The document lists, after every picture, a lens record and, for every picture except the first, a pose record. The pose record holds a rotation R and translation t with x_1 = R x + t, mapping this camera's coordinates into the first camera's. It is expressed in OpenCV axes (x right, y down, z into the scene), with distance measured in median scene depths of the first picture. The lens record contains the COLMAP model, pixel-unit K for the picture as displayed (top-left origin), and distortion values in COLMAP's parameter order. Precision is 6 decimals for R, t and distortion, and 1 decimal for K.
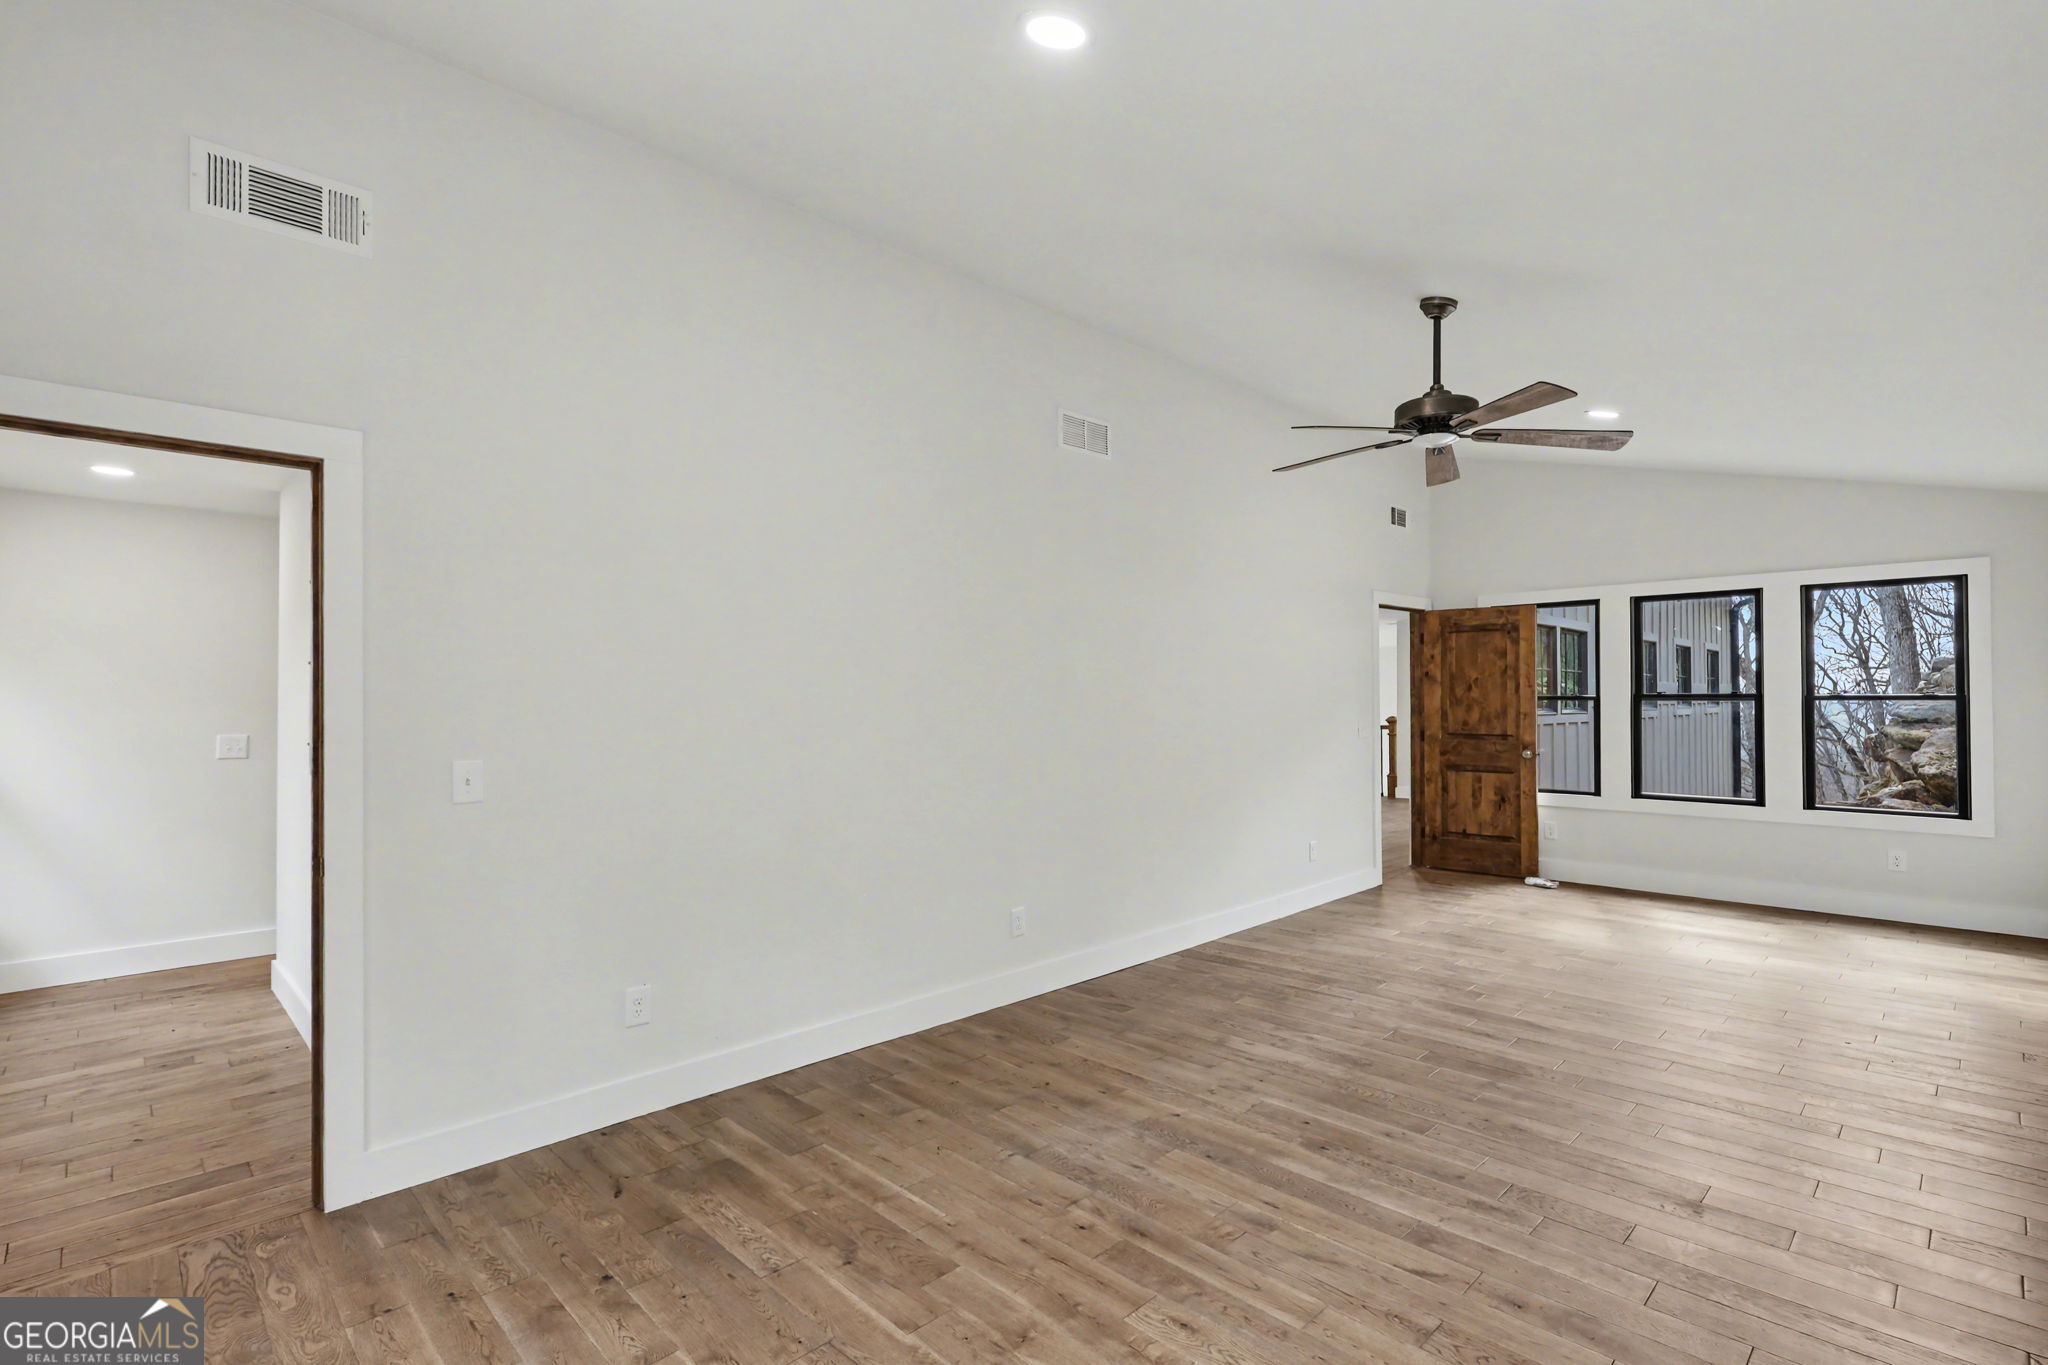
lens RADIAL K [[986.7, 0, 1034.4], [0, 986.7, 685.5], [0, 0, 1]] dist [0.000008, 0.000477]
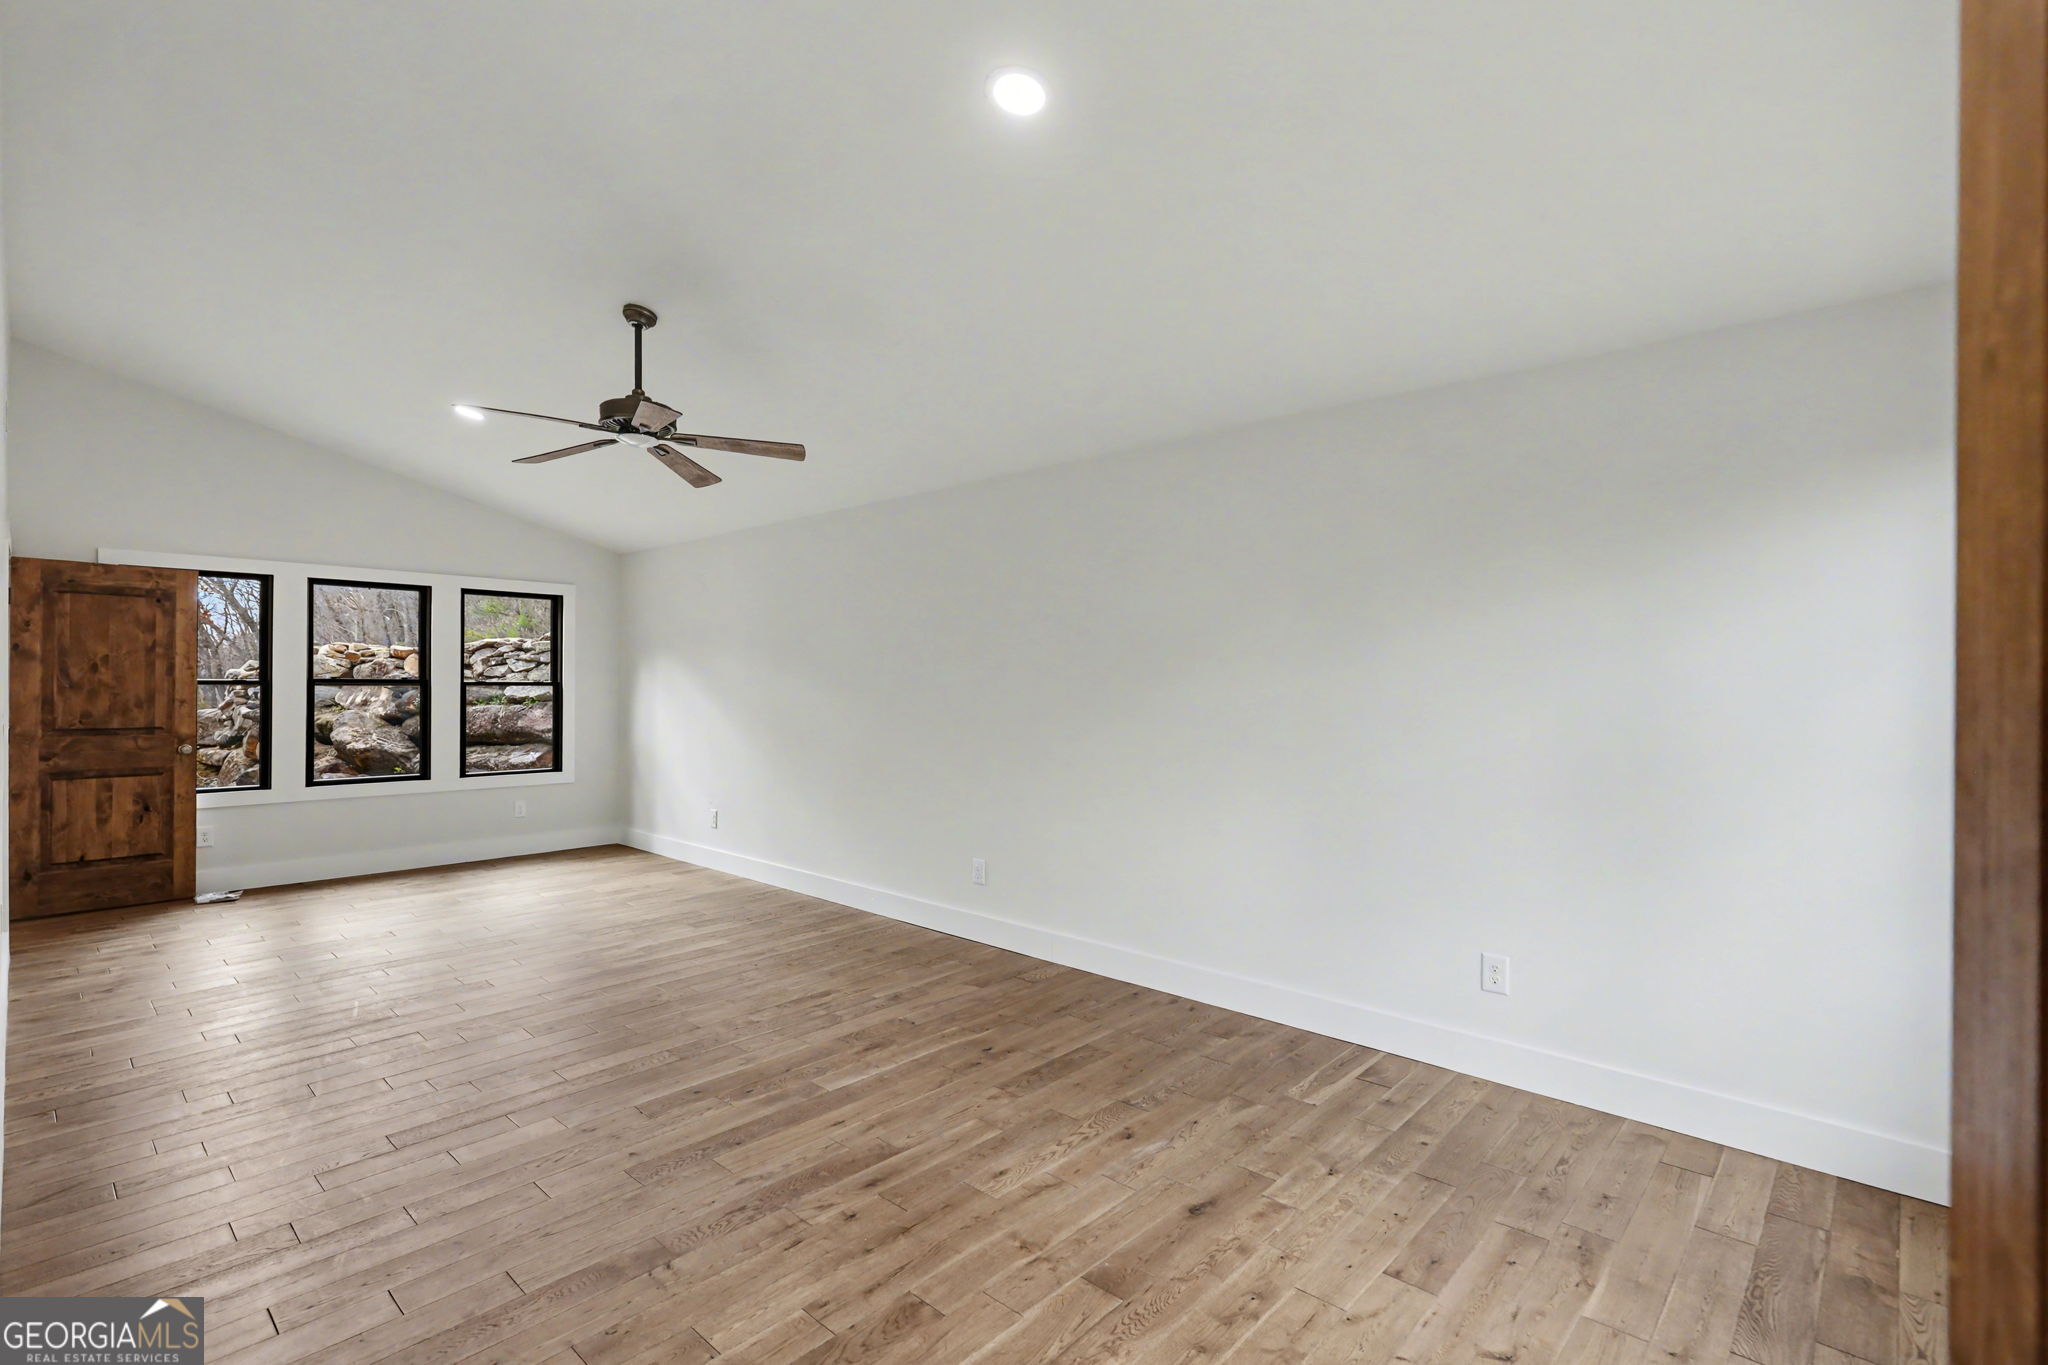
lens RADIAL K [[953.5, 0, 1028.9], [0, 953.5, 675.3], [0, 0, 1]] dist [0.000544, 0.000437]
pose [[-0.058094, 0.013647, 0.998218, -0.342199], [-0.014013, 0.999797, -0.014484, 0.008746], [-0.998213, -0.014829, -0.057891, 0.331540]]
